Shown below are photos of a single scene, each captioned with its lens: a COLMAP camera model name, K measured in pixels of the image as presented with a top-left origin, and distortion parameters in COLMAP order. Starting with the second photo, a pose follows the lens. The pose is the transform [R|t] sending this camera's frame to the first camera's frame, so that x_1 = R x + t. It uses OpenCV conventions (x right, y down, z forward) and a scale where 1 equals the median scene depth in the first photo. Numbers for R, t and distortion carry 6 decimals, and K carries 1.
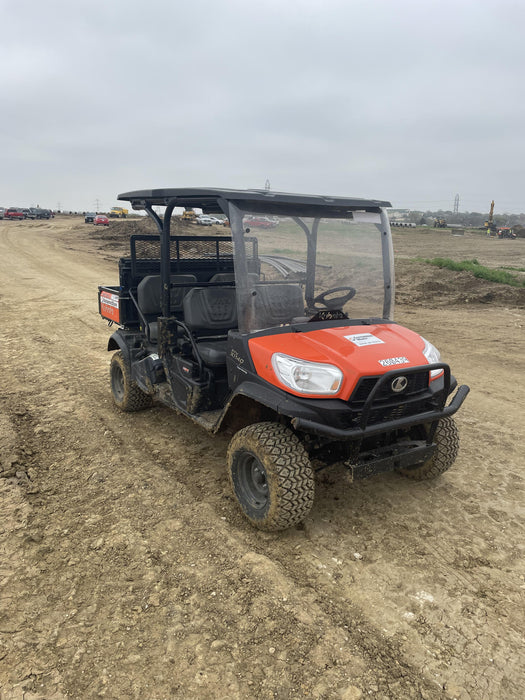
lens RADIAL K [[519.5, 0, 273.0], [0, 519.5, 361.5], [0, 0, 1]] dist [0.030273, -0.002259]
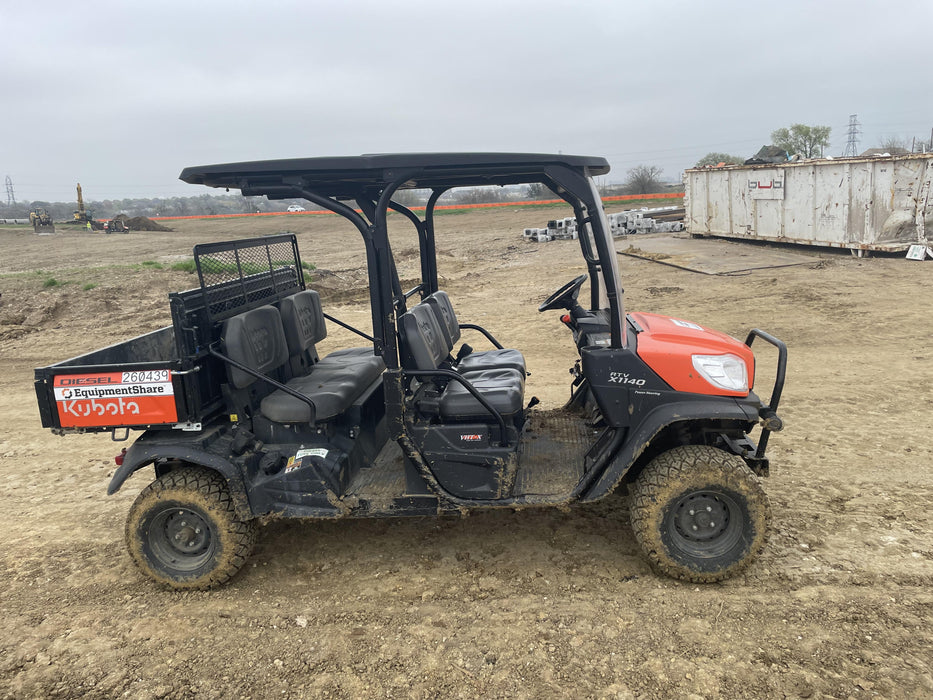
lens RADIAL K [[696.3, 0, 488.0], [0, 696.3, 327.6], [0, 0, 1]] dist [0.083408, -0.106649]
pose [[0.614995, -0.193953, 0.764306, -0.969596], [0.265282, 0.963670, 0.031087, -0.163984], [-0.742568, 0.183638, 0.644104, 0.517407]]
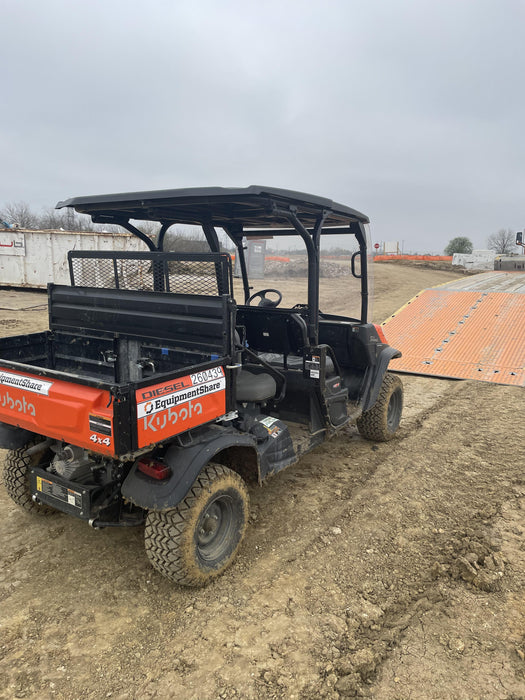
lens RADIAL K [[522.4, 0, 263.9], [0, 522.4, 326.7], [0, 0, 1]] dist [0.083408, -0.106649]
pose [[-0.372299, -0.155750, 0.914951, -1.264700], [0.215143, 0.944484, 0.248320, -0.454480], [-0.902833, 0.289295, -0.318122, 1.753296]]
